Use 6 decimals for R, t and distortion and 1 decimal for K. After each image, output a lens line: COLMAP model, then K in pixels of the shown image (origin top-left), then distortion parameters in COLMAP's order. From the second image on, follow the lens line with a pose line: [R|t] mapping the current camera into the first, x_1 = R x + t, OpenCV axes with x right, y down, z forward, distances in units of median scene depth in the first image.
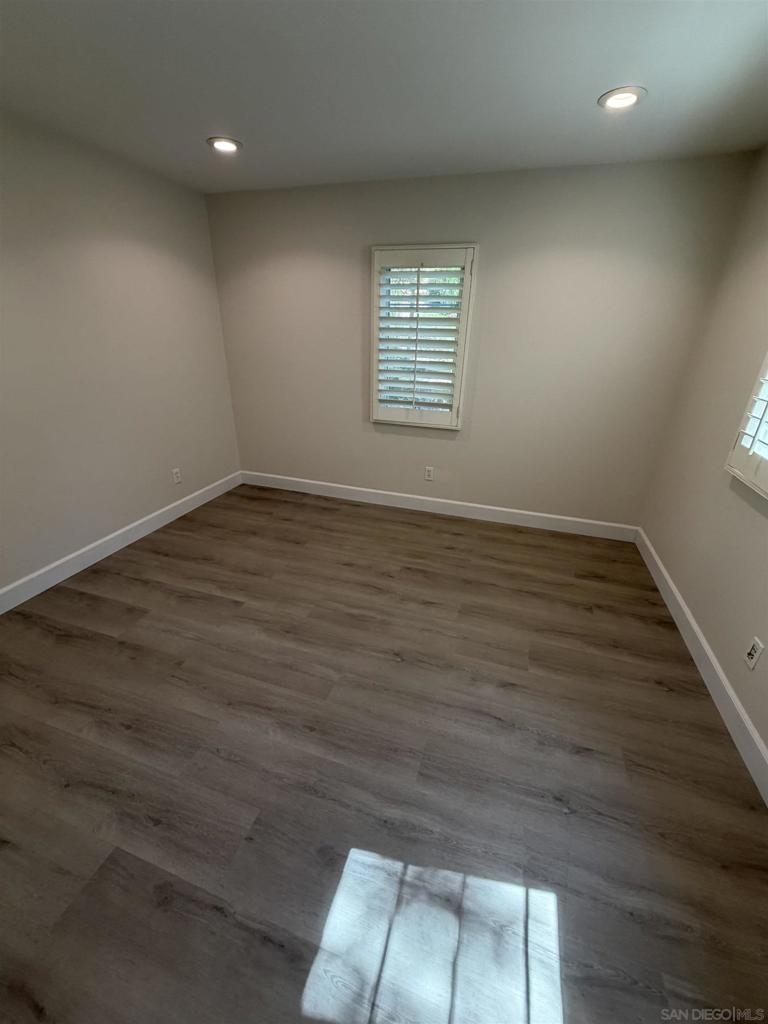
lens RADIAL K [[405.6, 0, 383.1], [0, 405.6, 513.3], [0, 0, 1]] dist [0.000460, -0.000250]
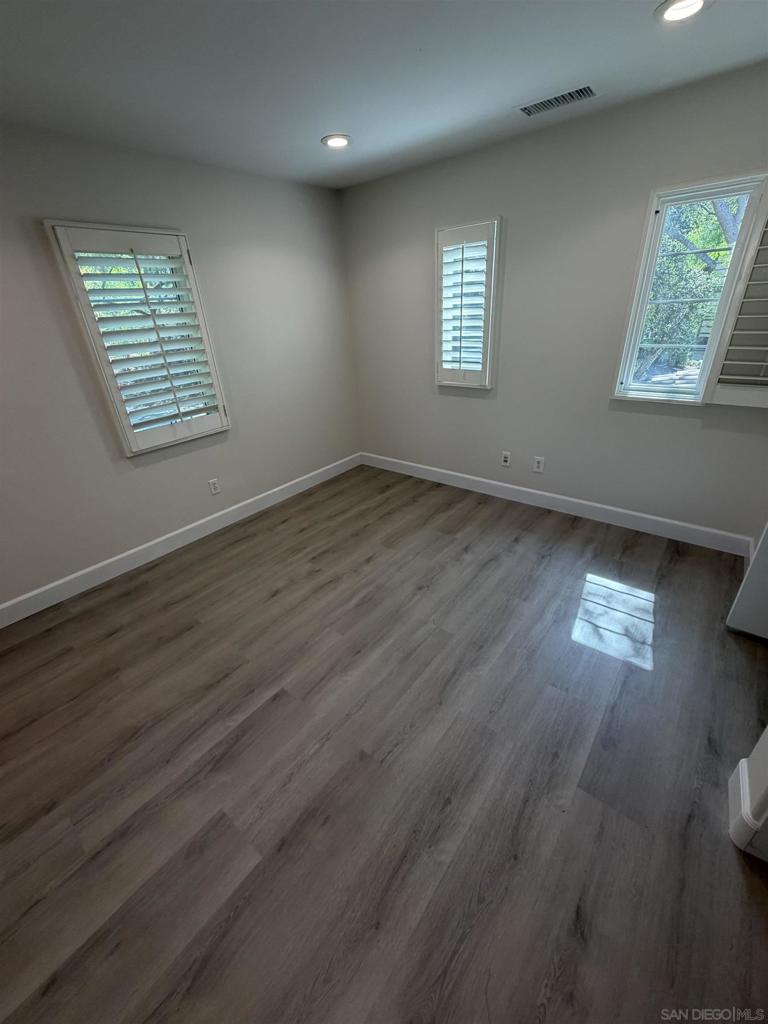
lens RADIAL K [[407.0, 0, 384.0], [0, 407.0, 512.0], [0, 0, 1]] dist [0.000433, -0.000834]
pose [[0.354077, -0.460456, 0.814009, -0.672516], [0.451083, 0.846543, 0.282647, -0.176775], [-0.819240, 0.267107, 0.507445, 0.318347]]
